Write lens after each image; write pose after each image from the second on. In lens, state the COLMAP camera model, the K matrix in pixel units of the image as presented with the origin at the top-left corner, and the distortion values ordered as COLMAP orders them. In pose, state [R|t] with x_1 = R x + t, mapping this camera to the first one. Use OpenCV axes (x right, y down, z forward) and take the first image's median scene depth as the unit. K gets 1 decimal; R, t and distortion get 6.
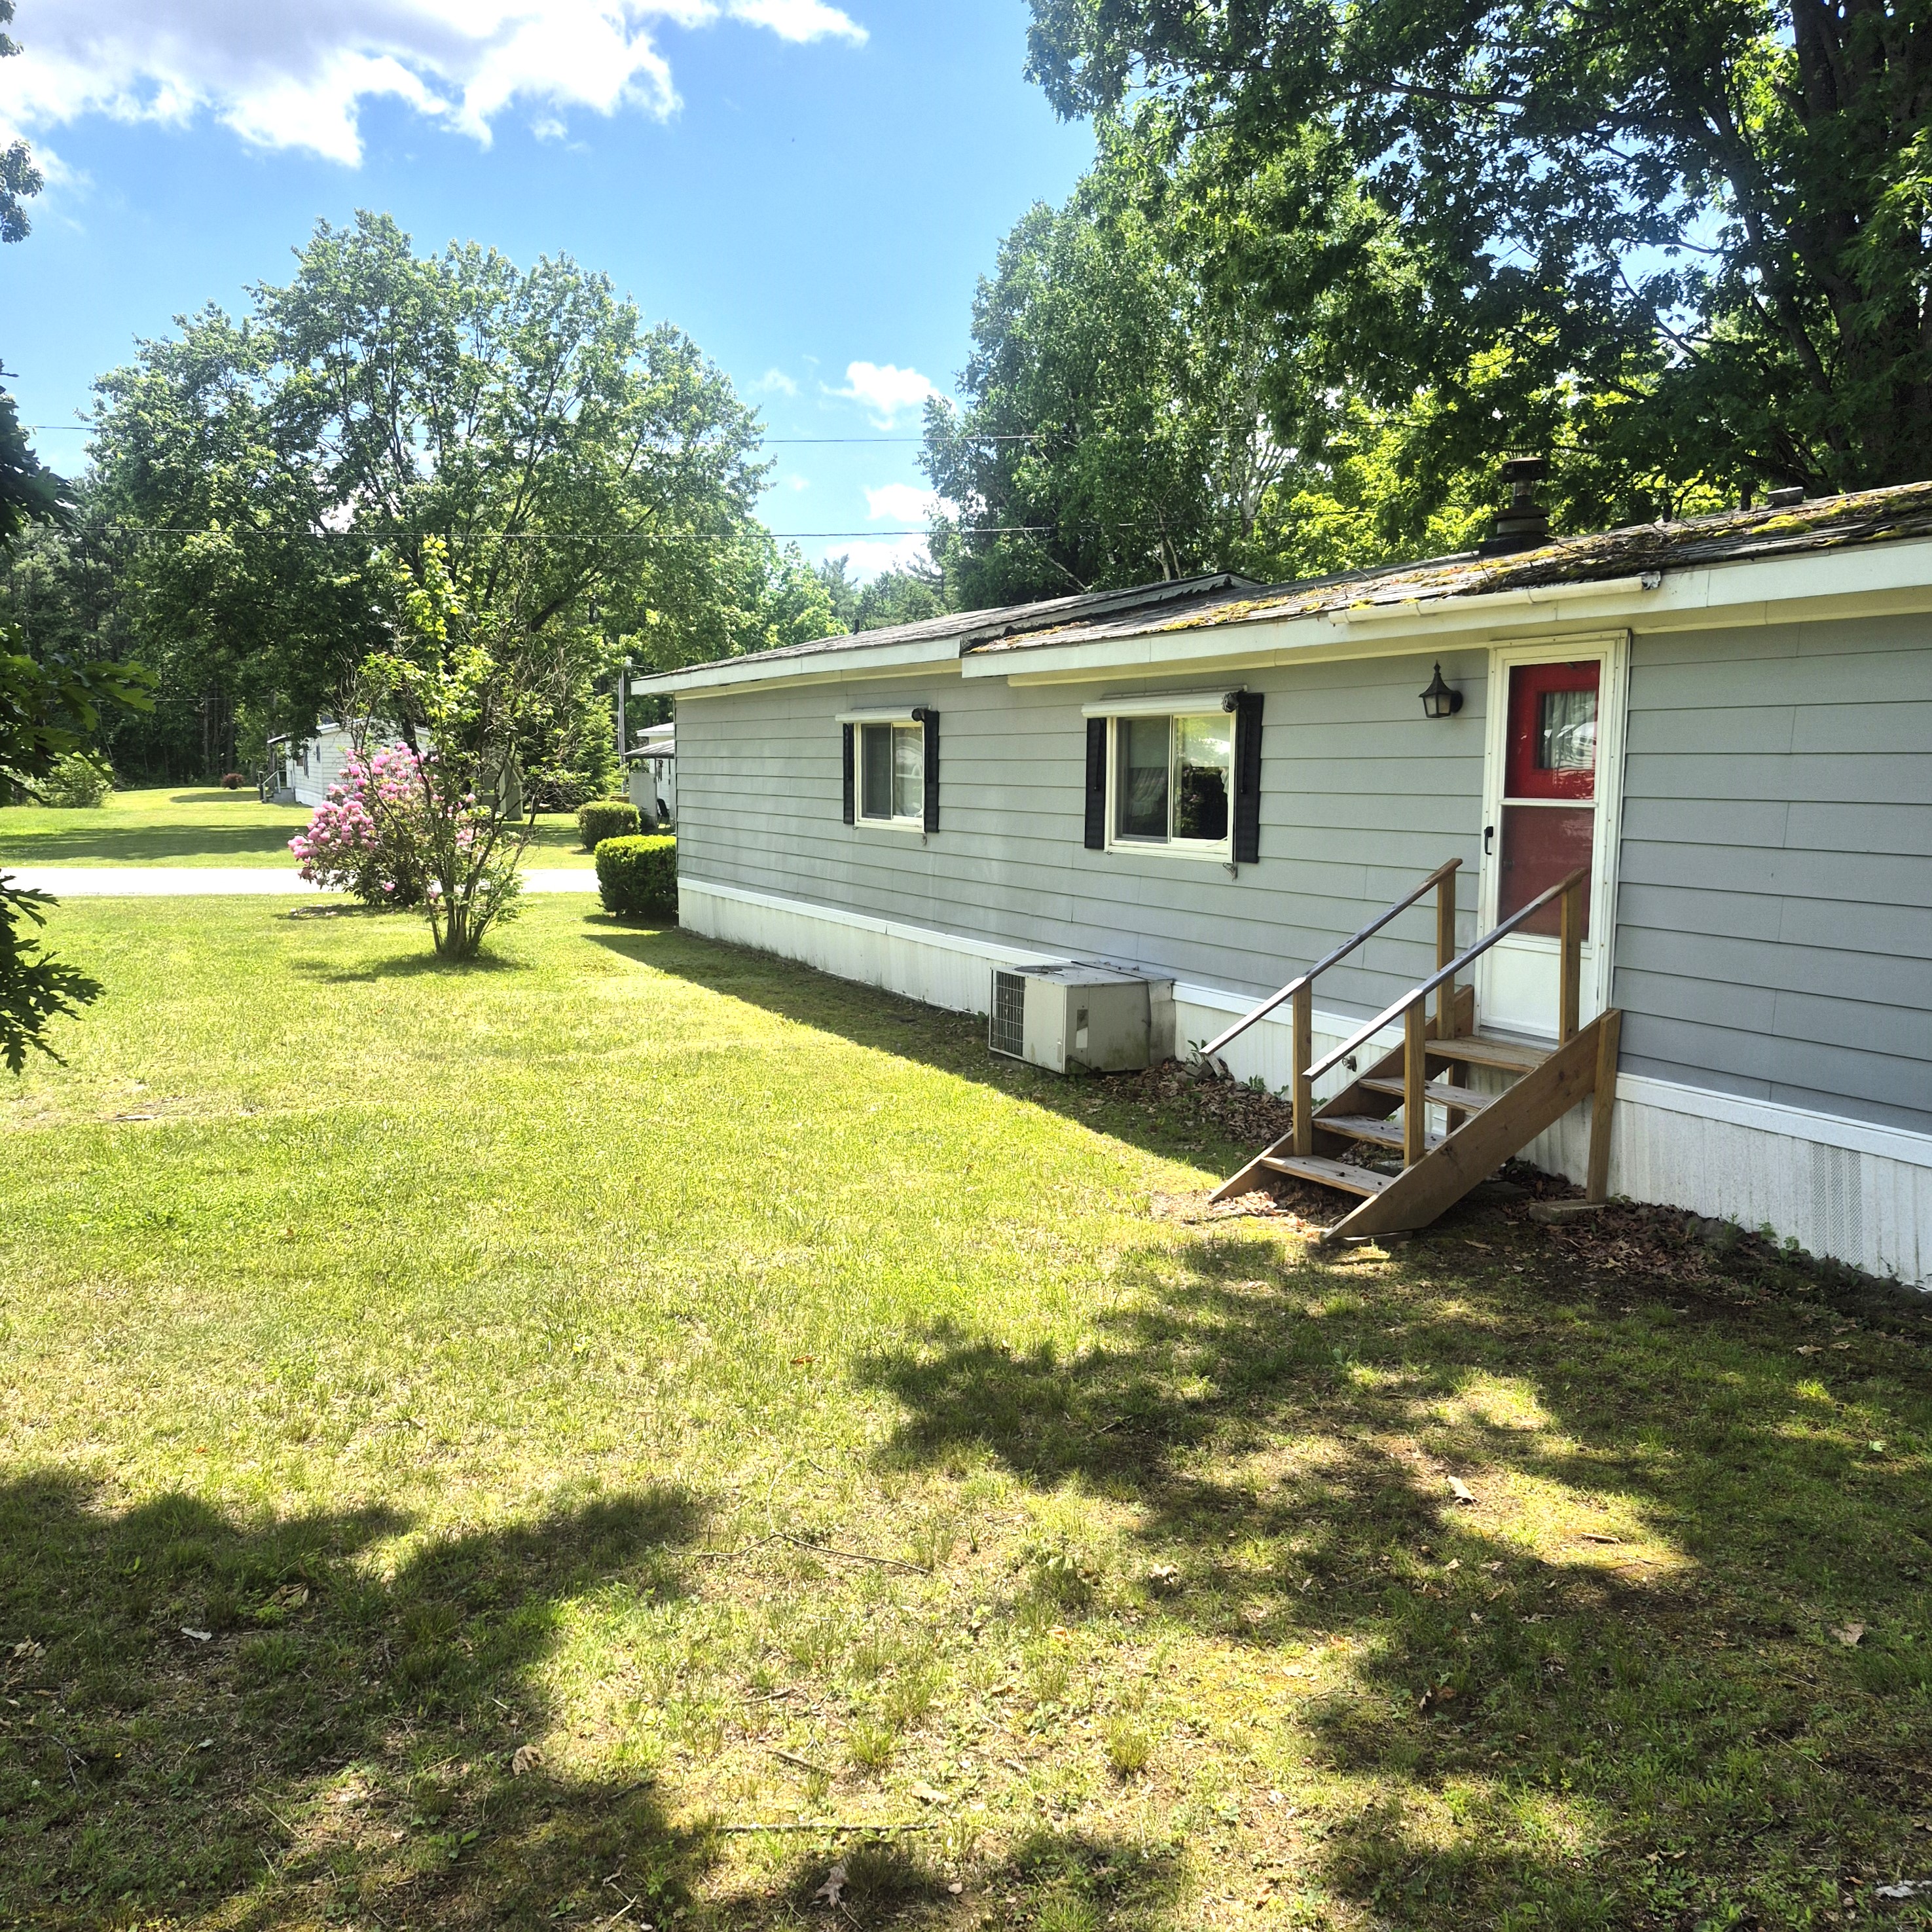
lens RADIAL K [[1871.4, 0, 966.0], [0, 1871.4, 966.0], [0, 0, 1]] dist [0.099153, -0.118444]
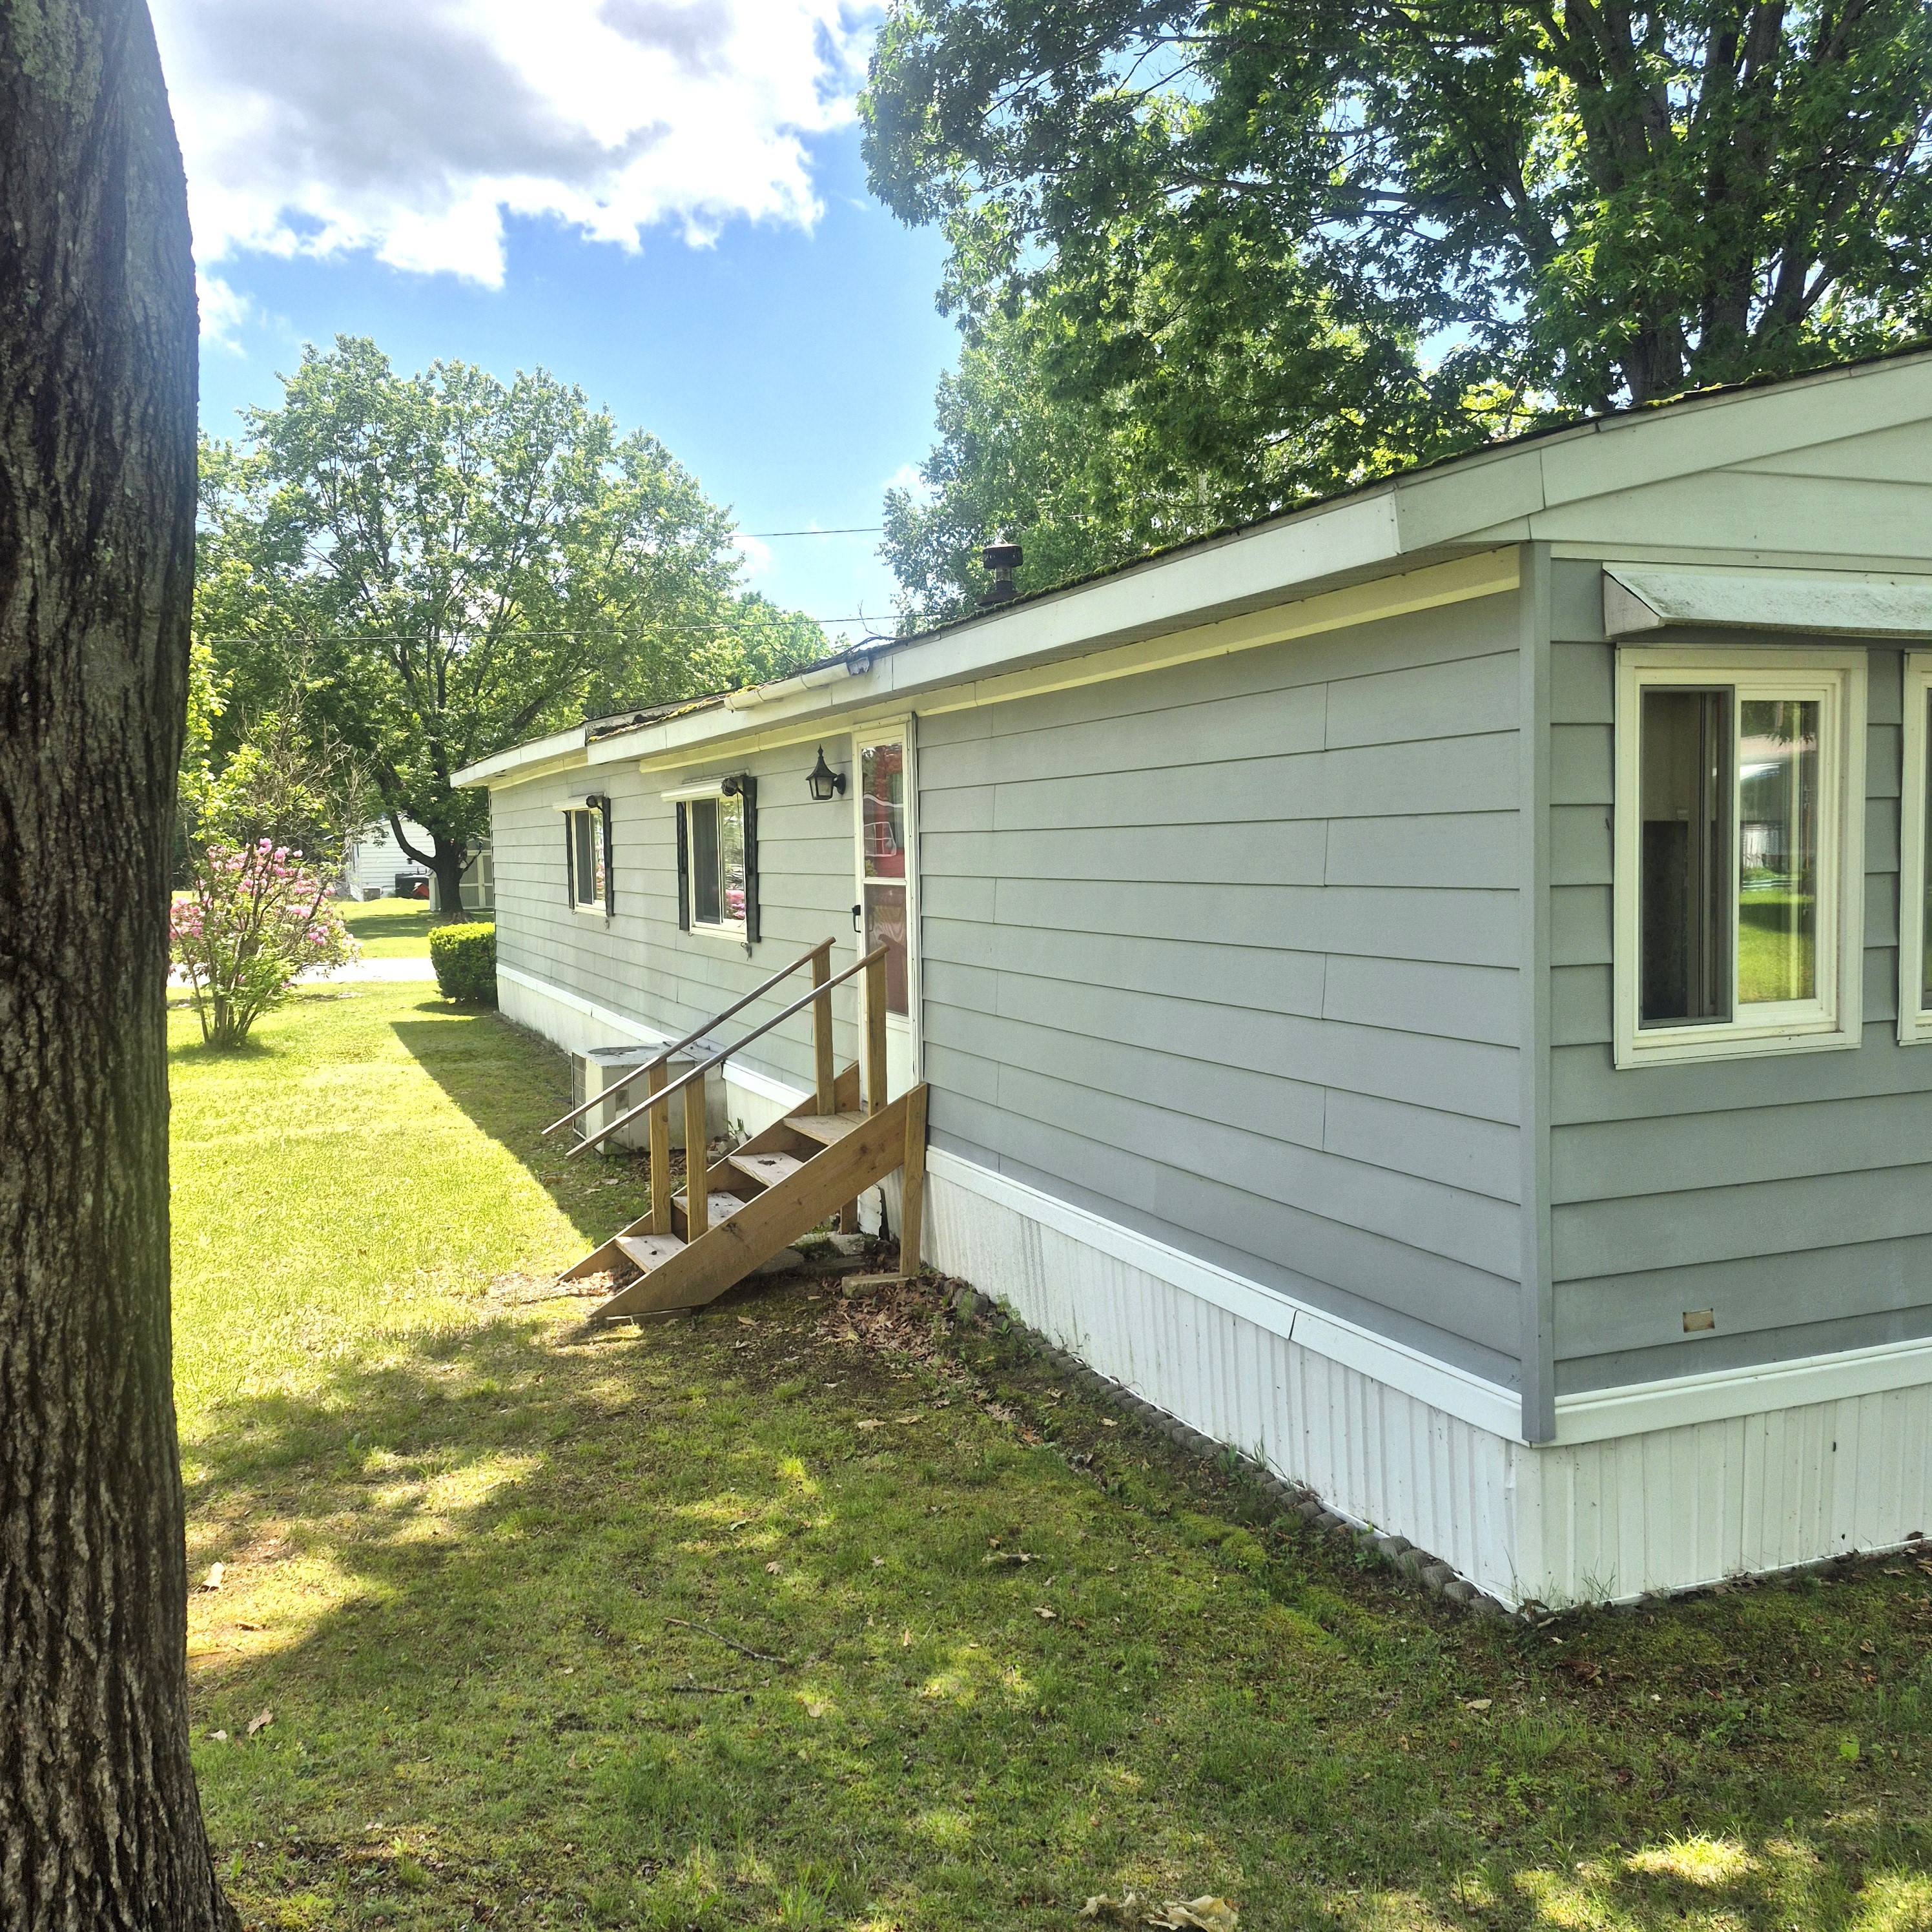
lens RADIAL K [[1840.9, 0, 966.0], [0, 1840.9, 966.0], [0, 0, 1]] dist [0.083311, -0.019952]
pose [[0.997958, -0.019813, -0.060731, 0.149238], [0.017329, 0.999002, -0.041167, 0.000235], [0.061486, 0.040030, 0.997305, 0.004775]]
